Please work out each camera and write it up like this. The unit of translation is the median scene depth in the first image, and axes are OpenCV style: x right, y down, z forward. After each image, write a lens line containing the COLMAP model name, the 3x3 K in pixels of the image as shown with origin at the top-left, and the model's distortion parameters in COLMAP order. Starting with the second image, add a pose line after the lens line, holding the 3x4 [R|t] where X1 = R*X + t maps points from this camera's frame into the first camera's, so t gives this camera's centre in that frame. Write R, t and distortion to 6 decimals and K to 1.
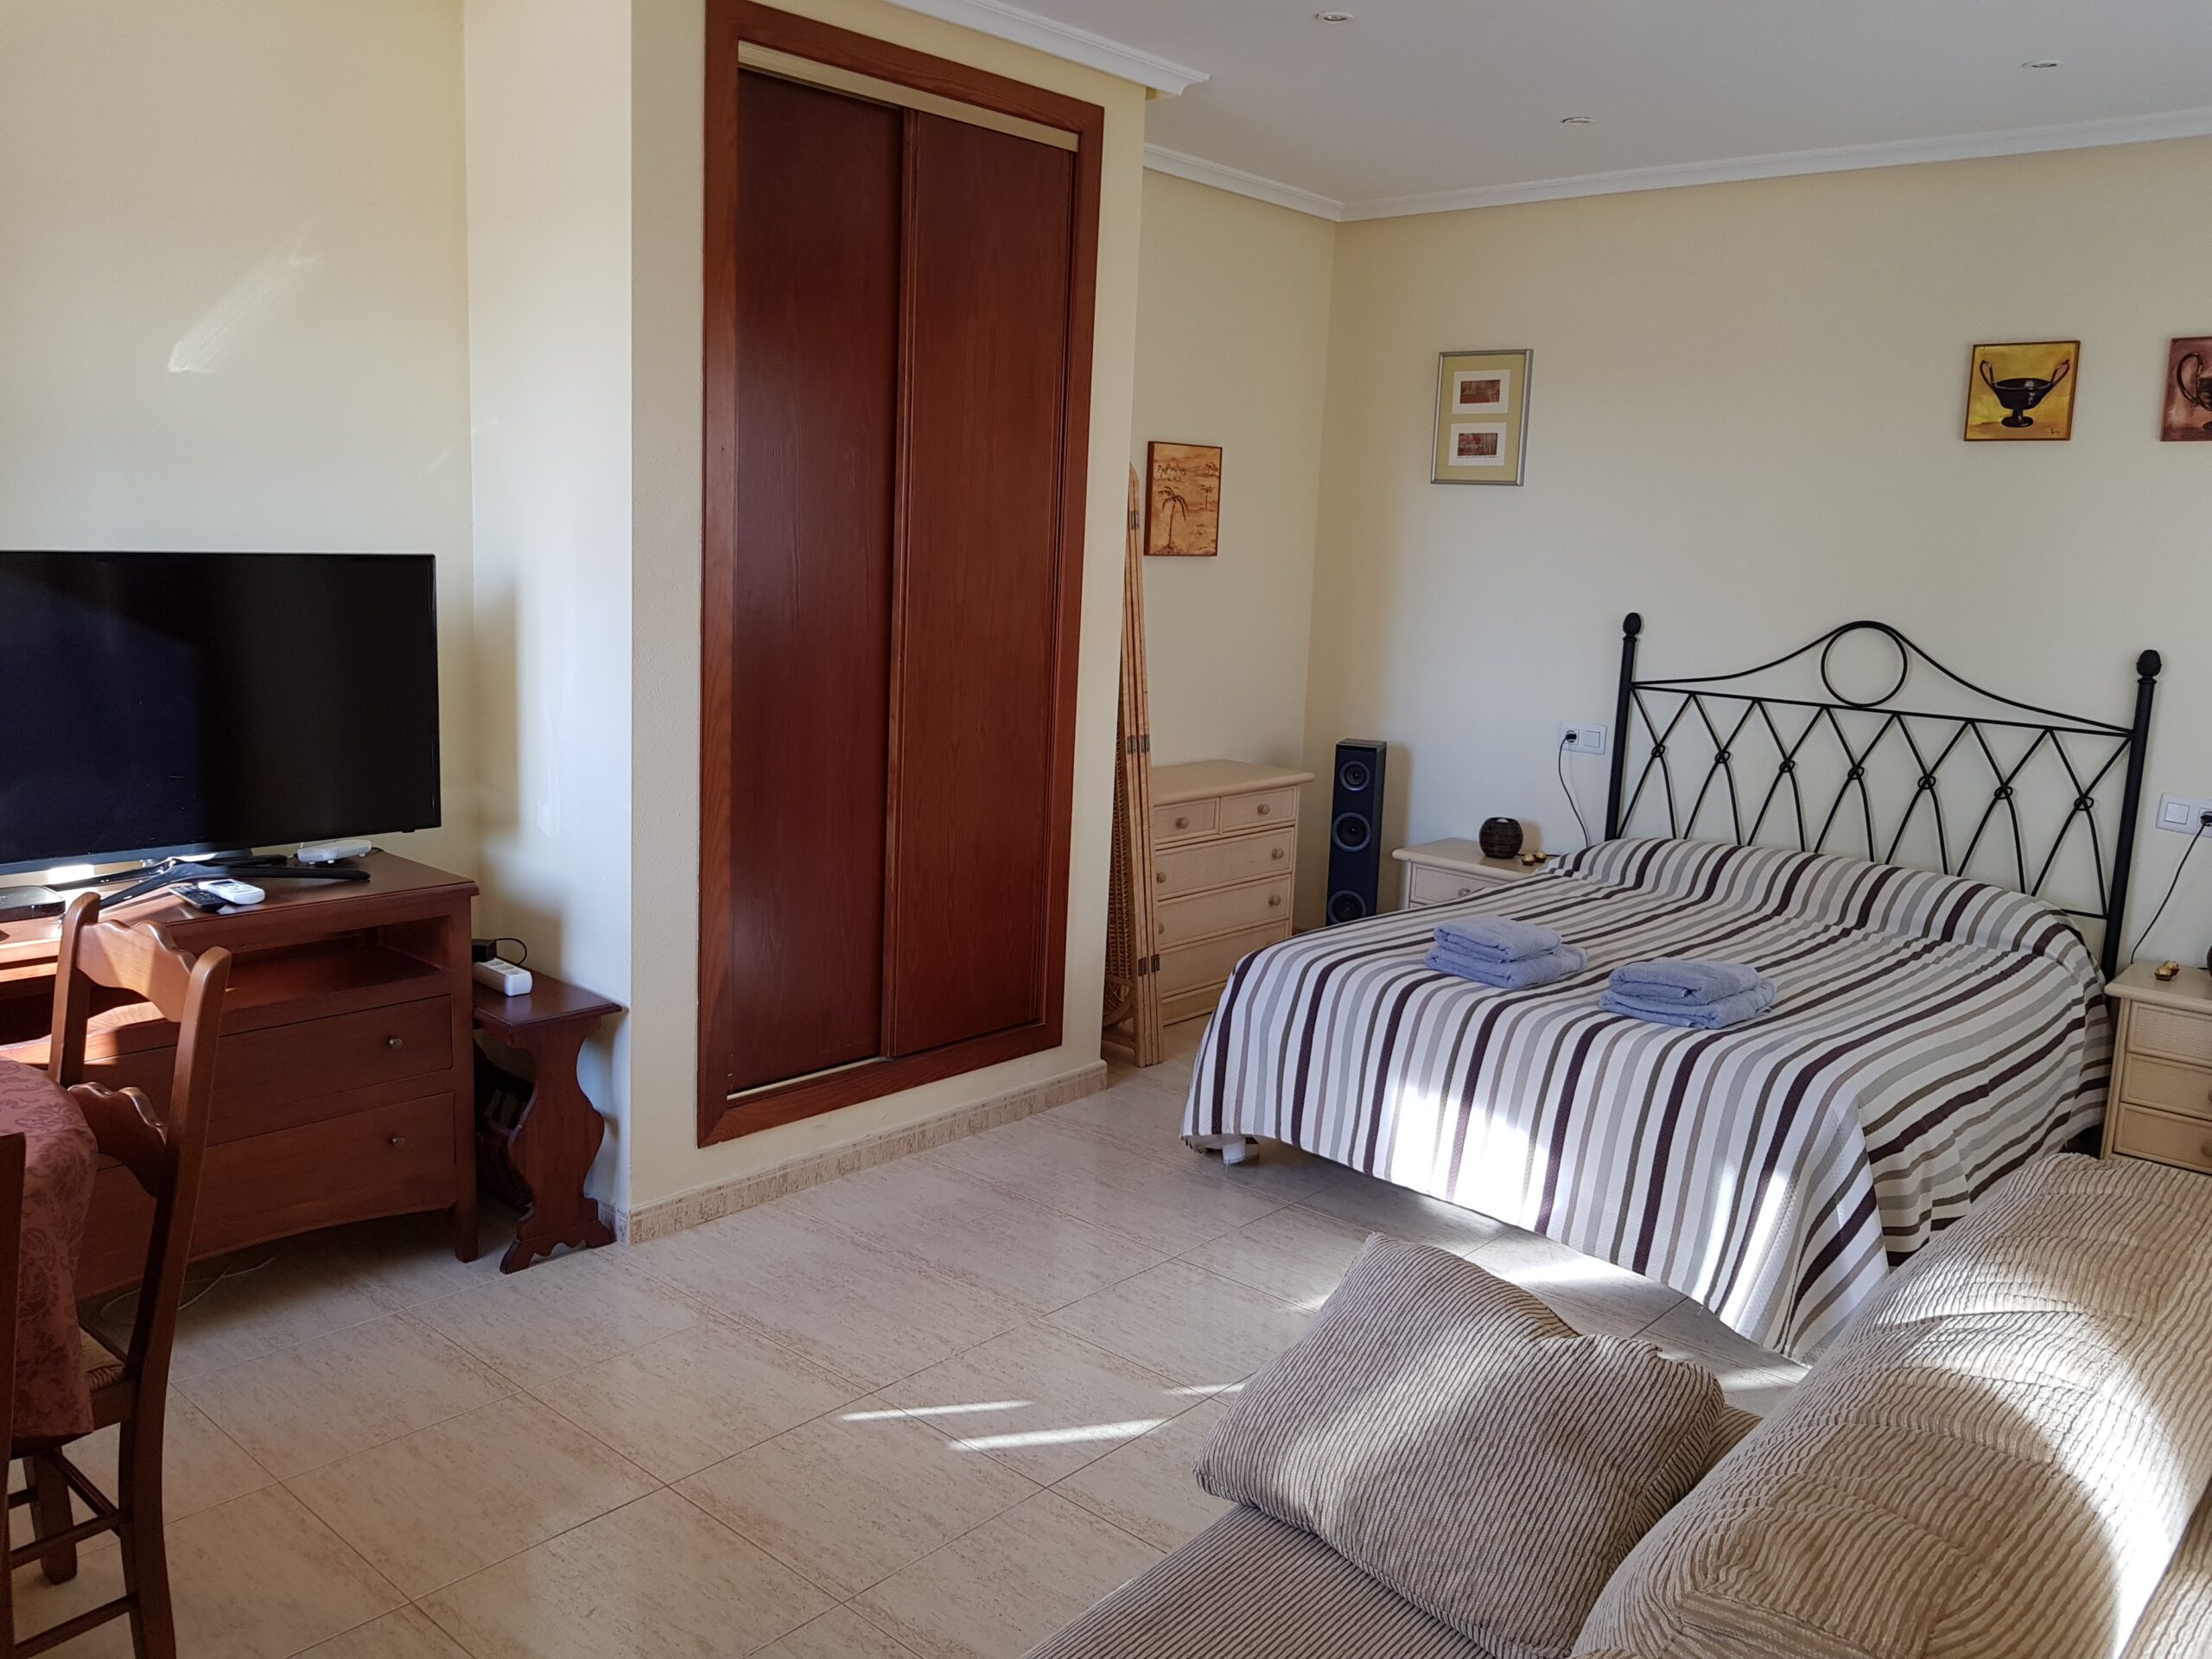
lens RADIAL K [[1773.6, 0, 1106.0], [0, 1773.6, 829.5], [0, 0, 1]] dist [-0.002488, -0.020126]
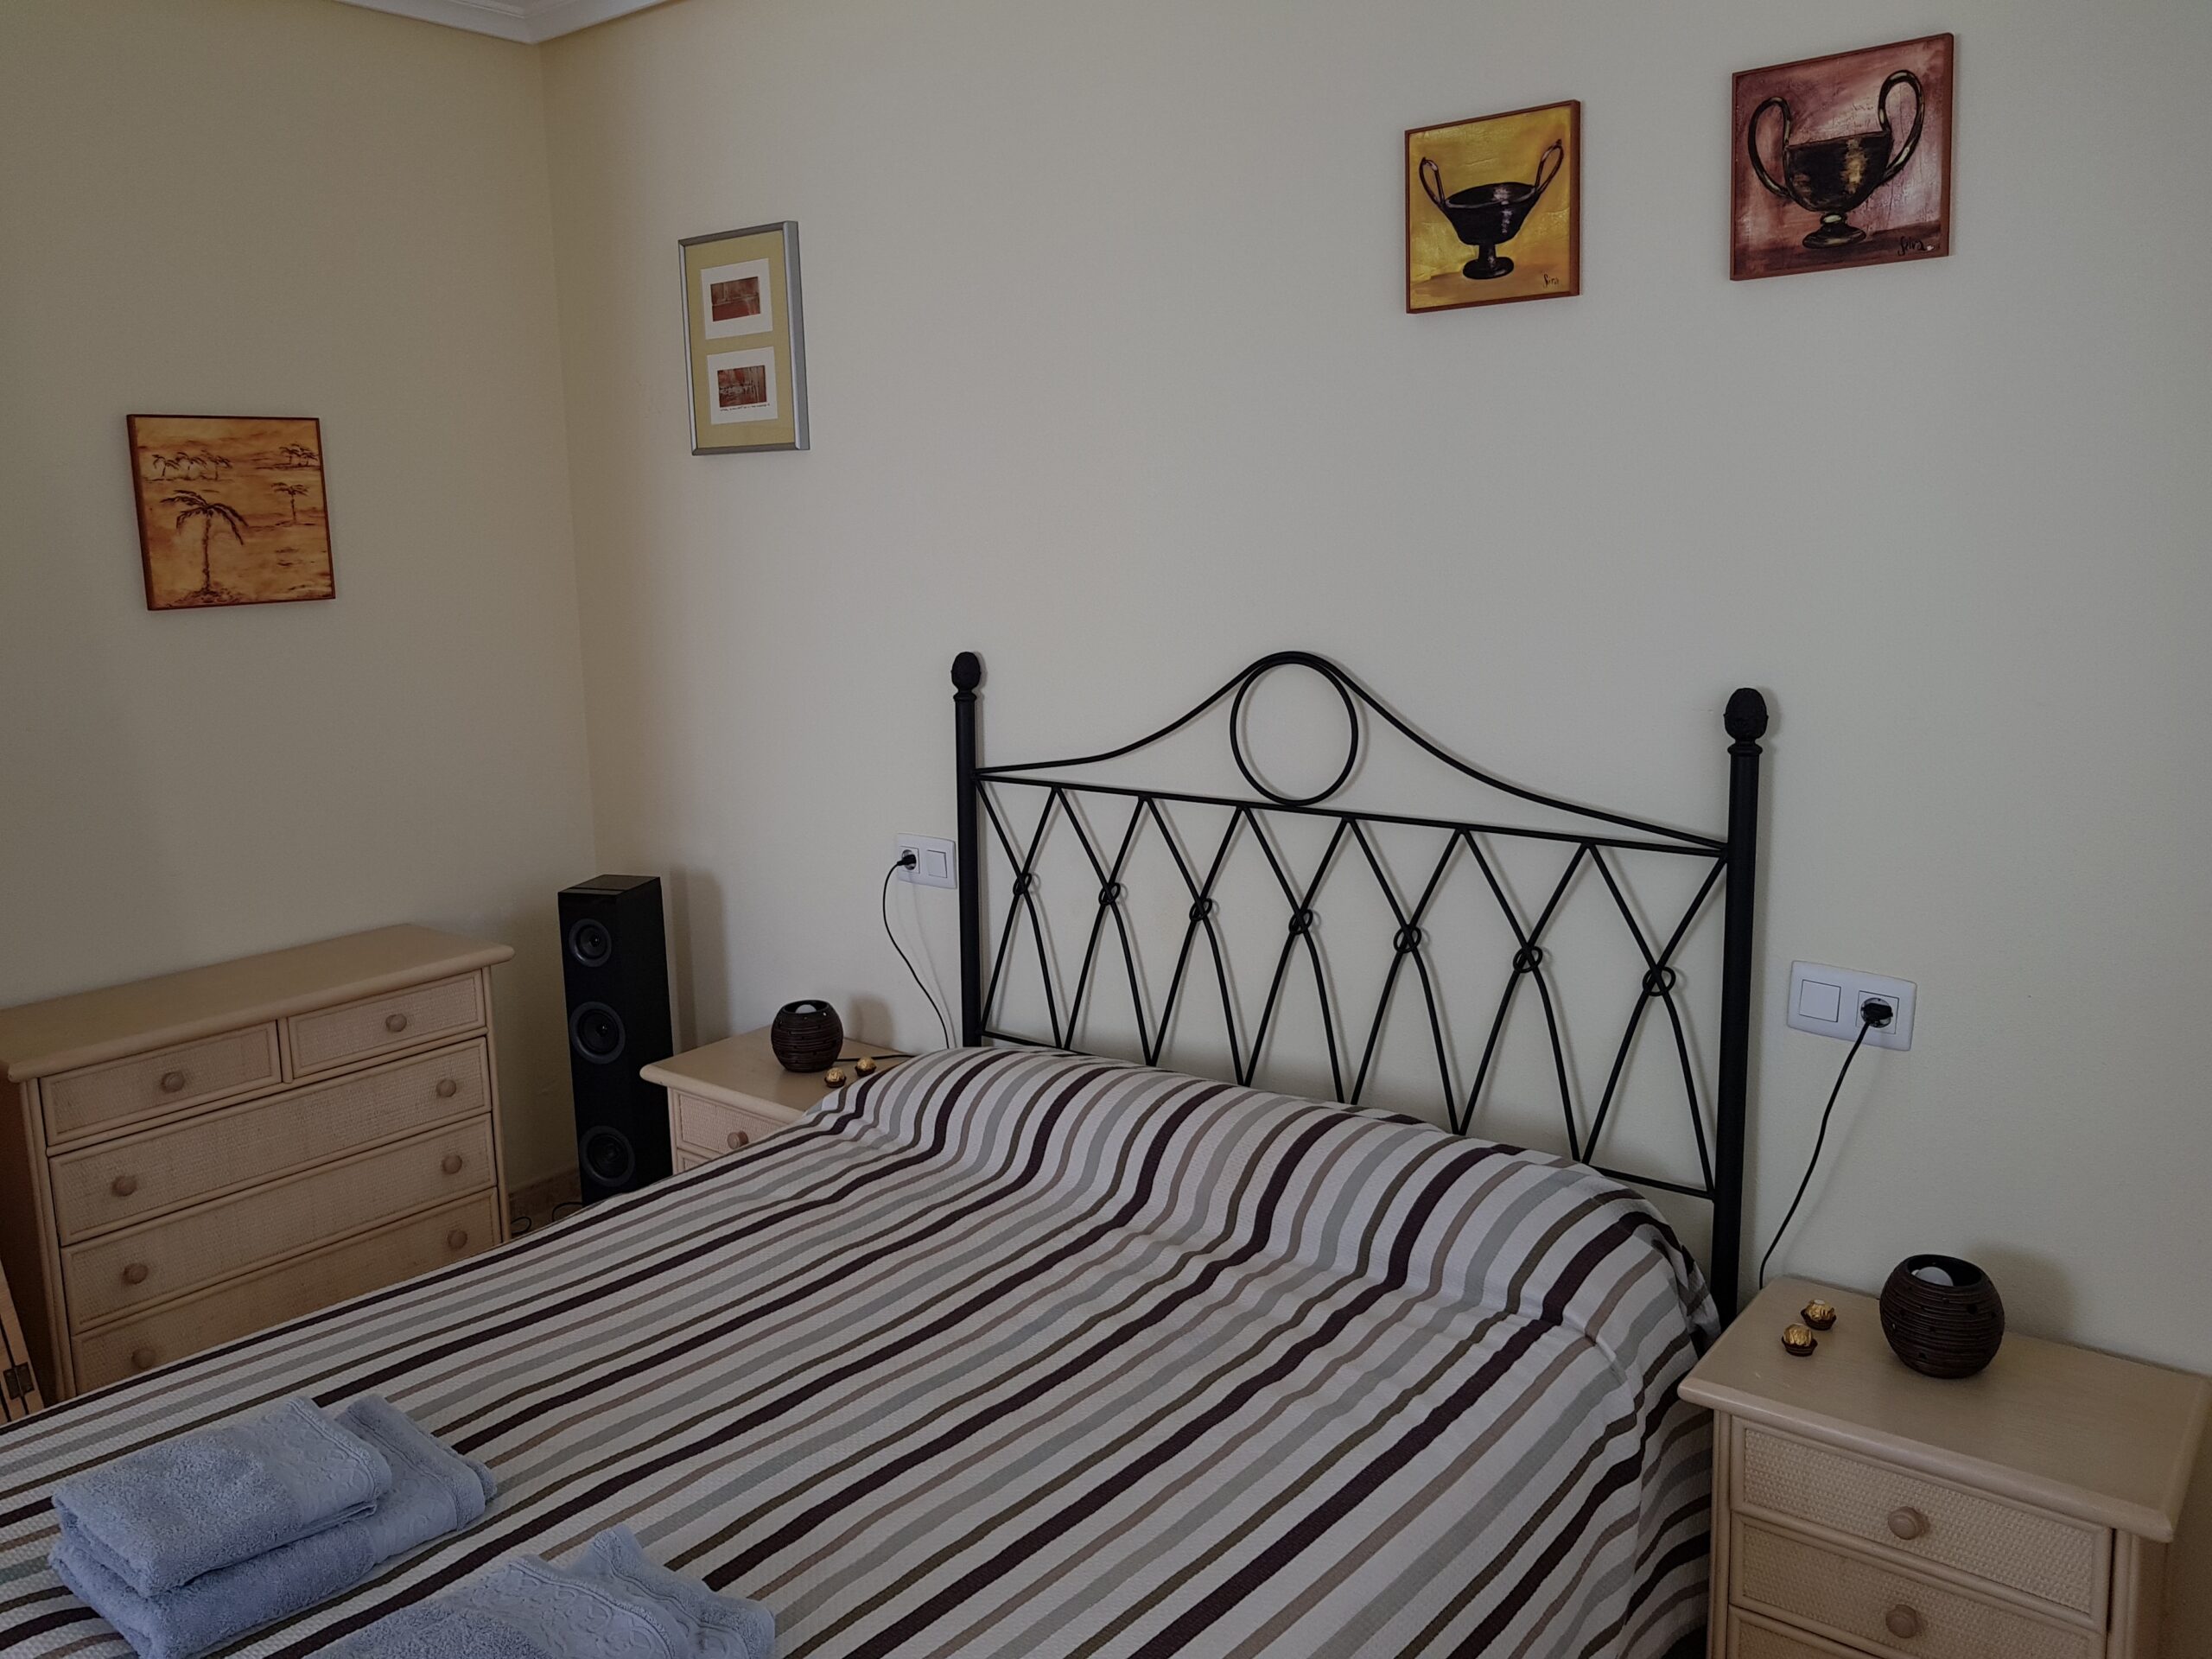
lens RADIAL K [[1795.4, 0, 1106.0], [0, 1795.4, 829.5], [0, 0, 1]] dist [-0.008857, -0.017854]
pose [[0.995955, -0.074253, 0.050588, 0.354239], [0.073984, 0.997234, 0.007183, -0.073862], [-0.050981, -0.003411, 0.998694, 0.460109]]
